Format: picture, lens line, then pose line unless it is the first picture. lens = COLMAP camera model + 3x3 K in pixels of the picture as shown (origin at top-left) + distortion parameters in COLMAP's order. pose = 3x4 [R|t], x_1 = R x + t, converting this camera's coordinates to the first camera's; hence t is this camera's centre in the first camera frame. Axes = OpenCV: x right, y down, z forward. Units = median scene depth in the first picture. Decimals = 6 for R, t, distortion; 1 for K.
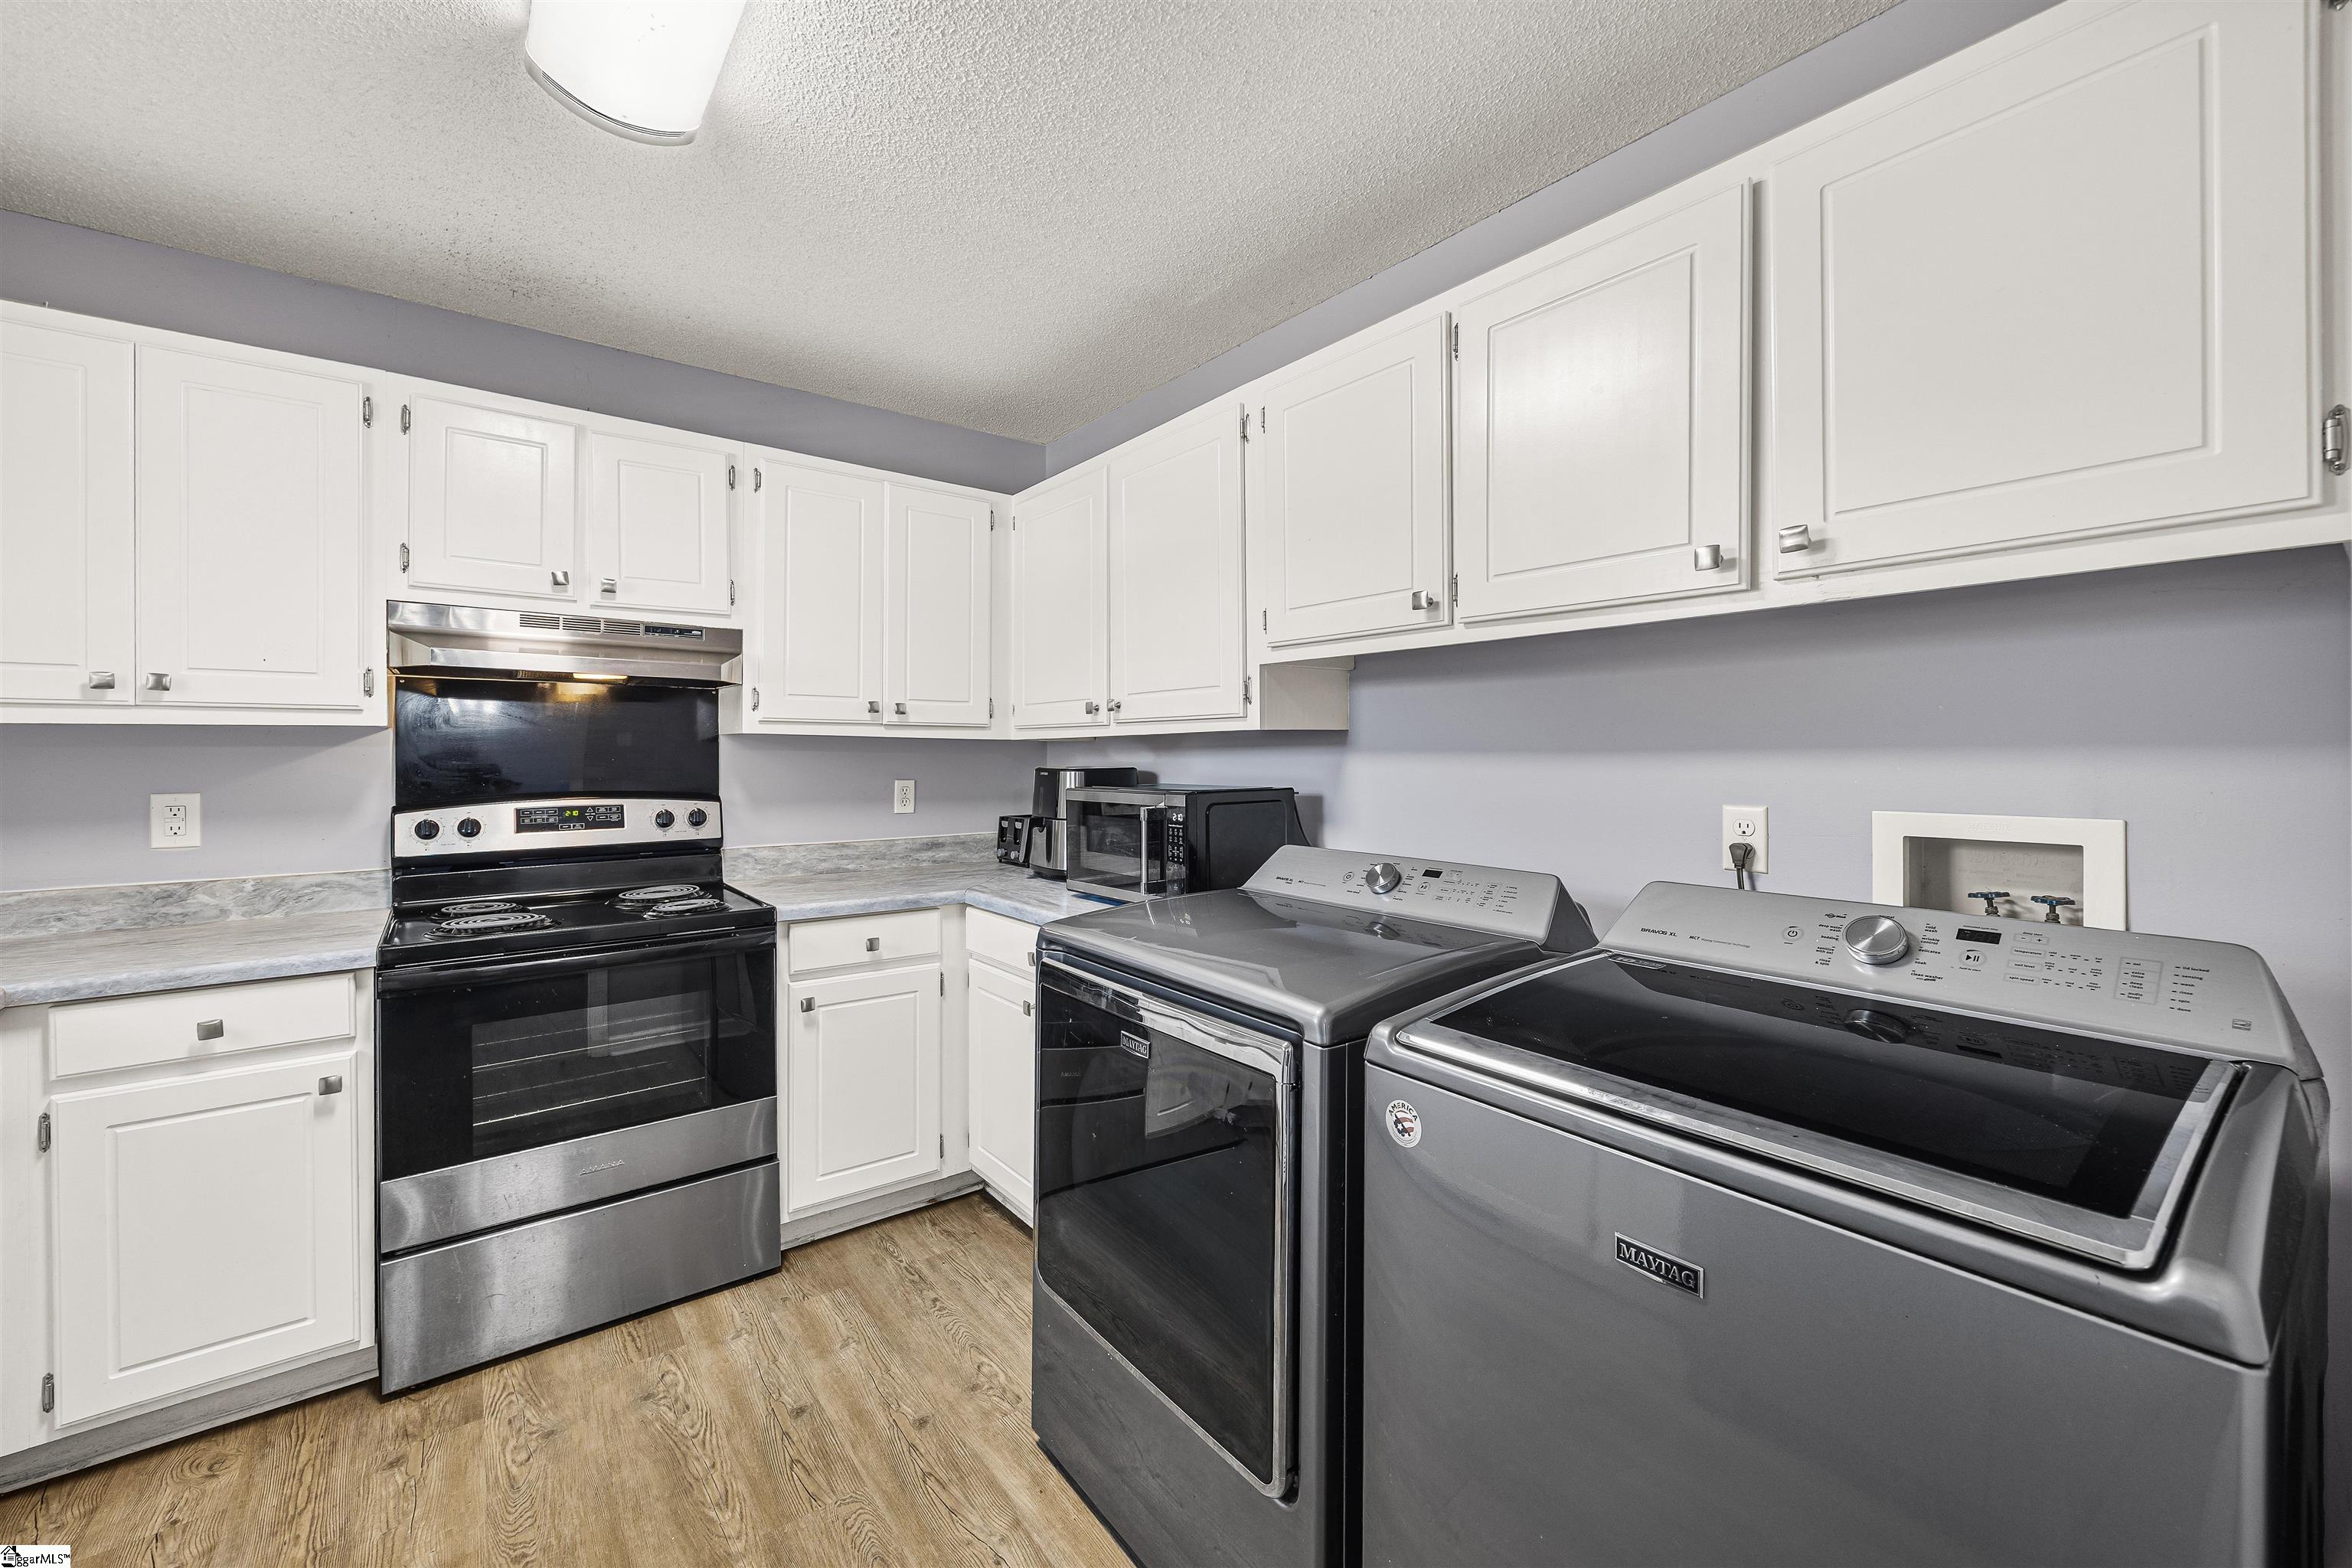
lens RADIAL K [[917.6, 0, 1185.1], [0, 917.6, 759.6], [0, 0, 1]] dist [-0.000448, 0.000206]
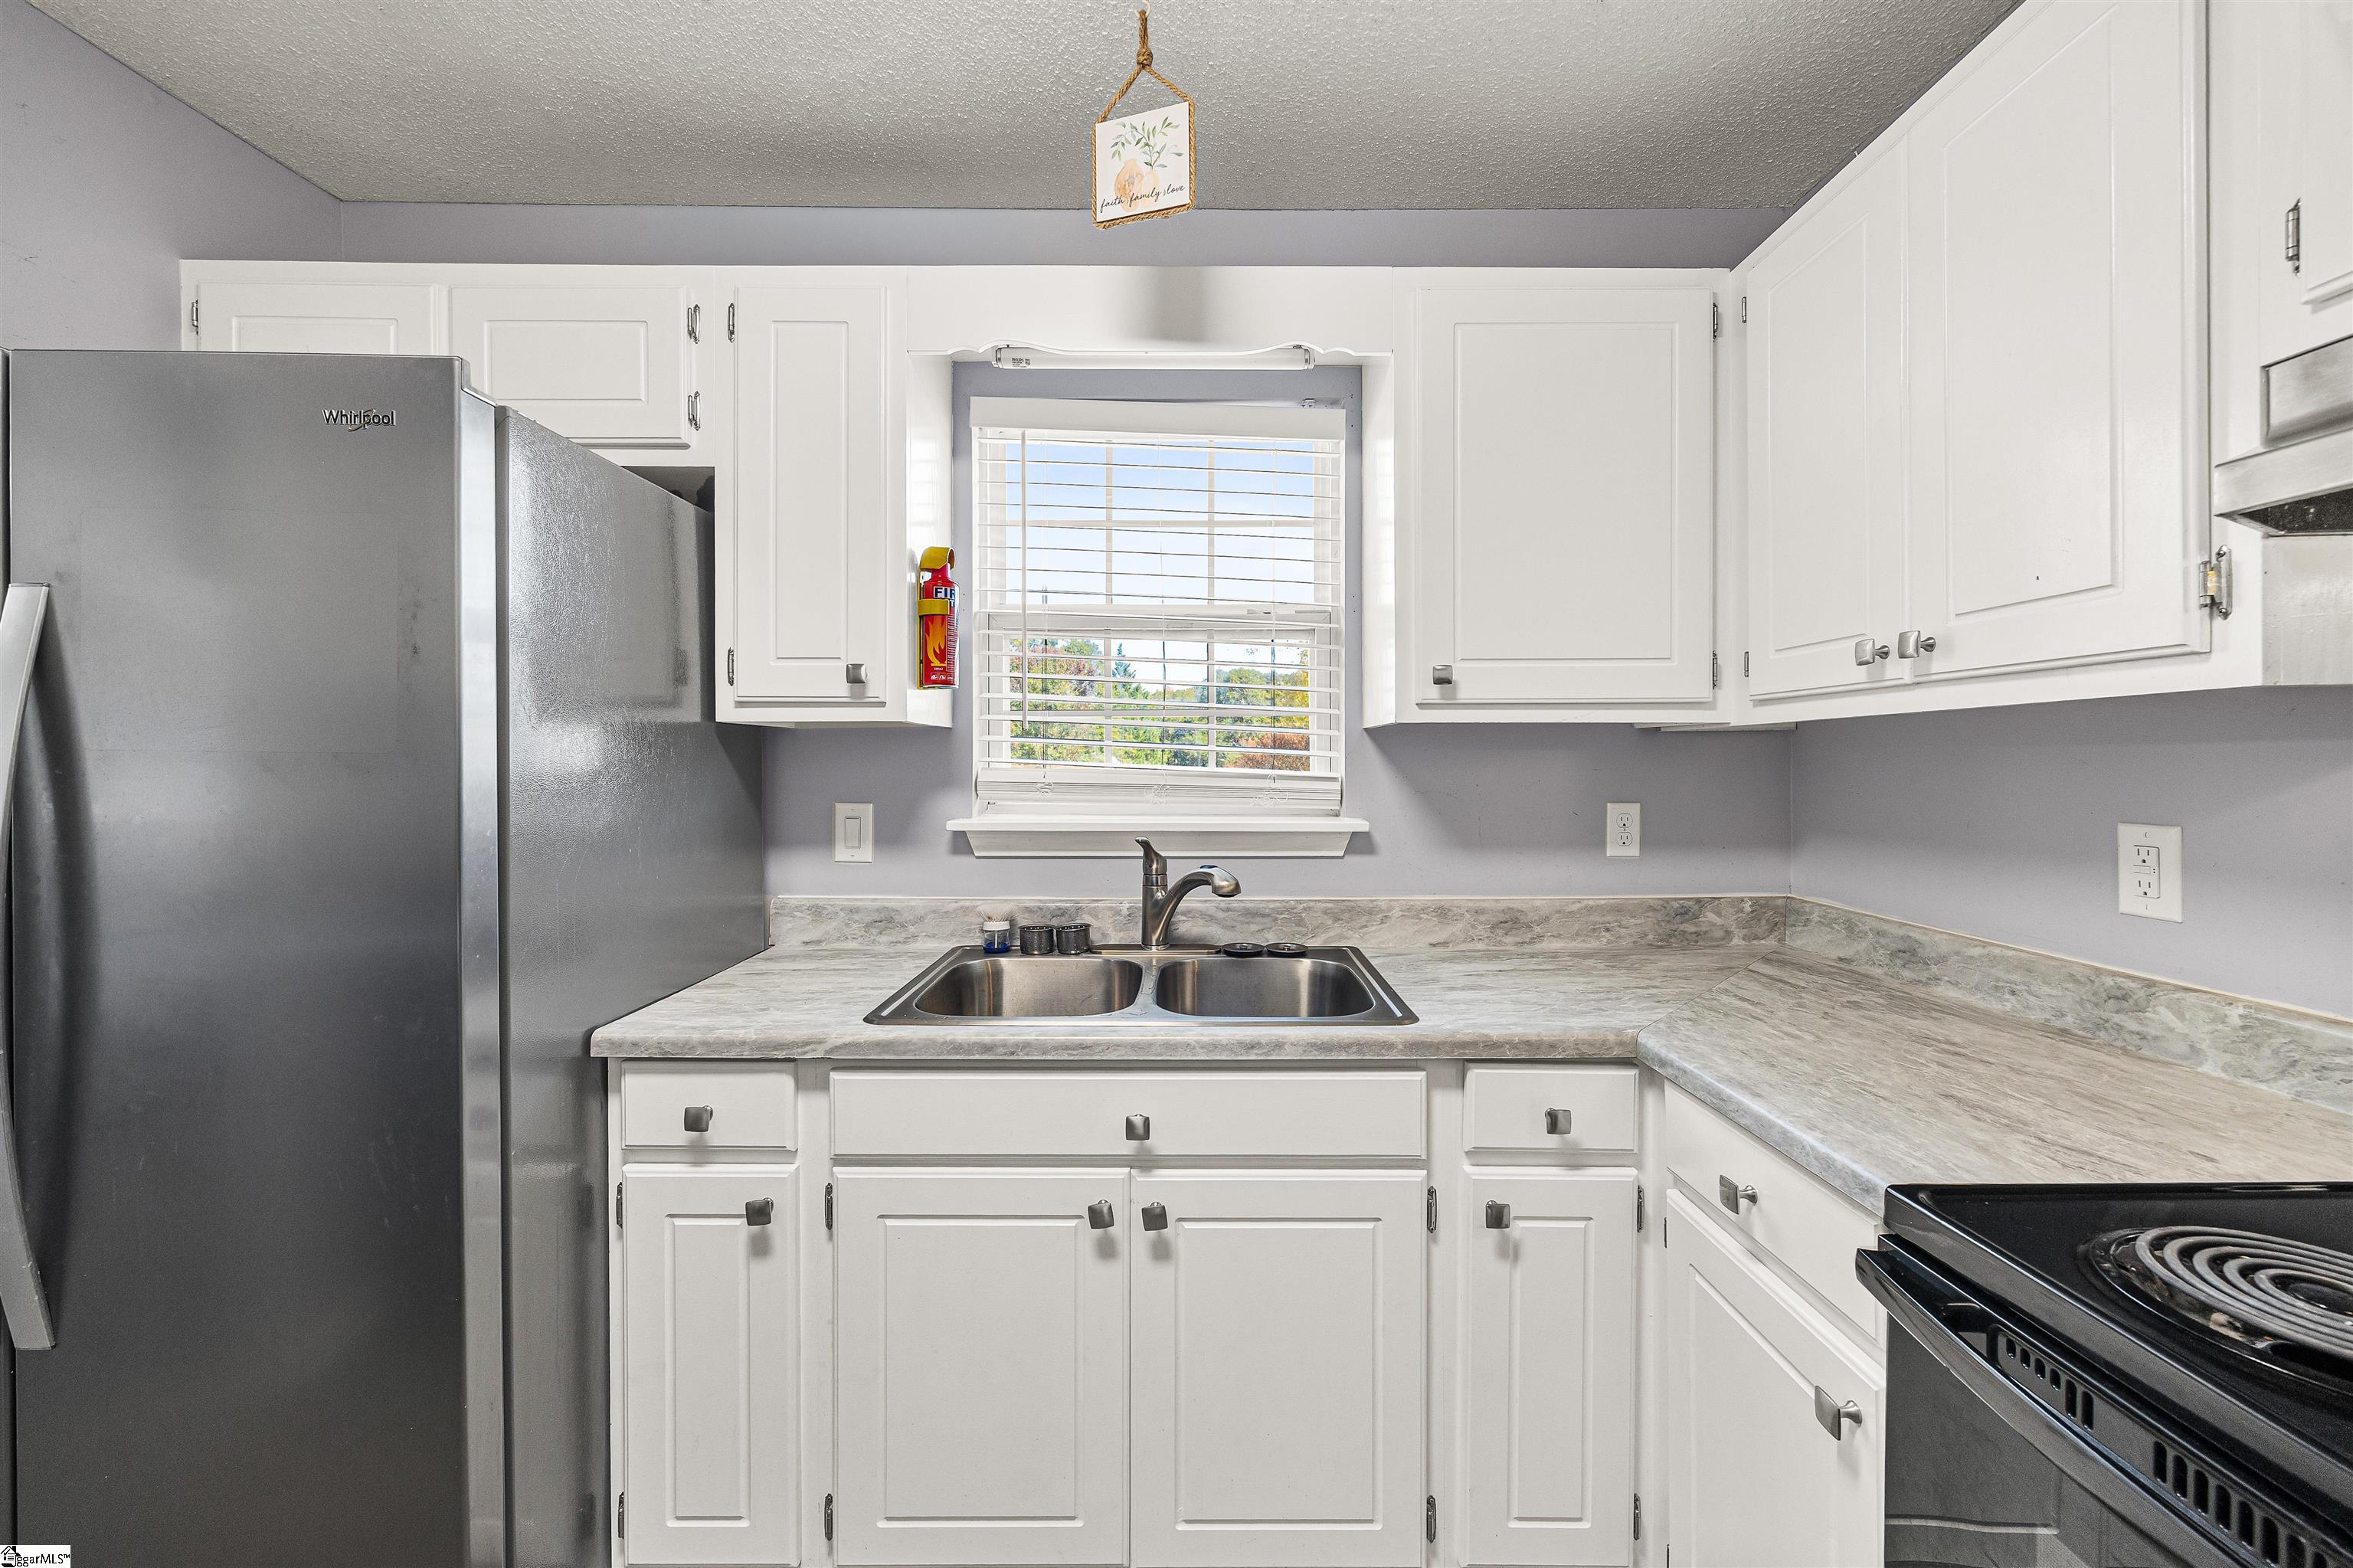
lens RADIAL K [[895.4, 0, 1177.8], [0, 895.4, 777.1], [0, 0, 1]] dist [0.025693, 0.000069]
pose [[-0.636001, 0.009568, -0.771629, -0.262815], [-0.000140, 0.999922, 0.012513, -0.000216], [0.771688, 0.008066, -0.635950, 0.902597]]
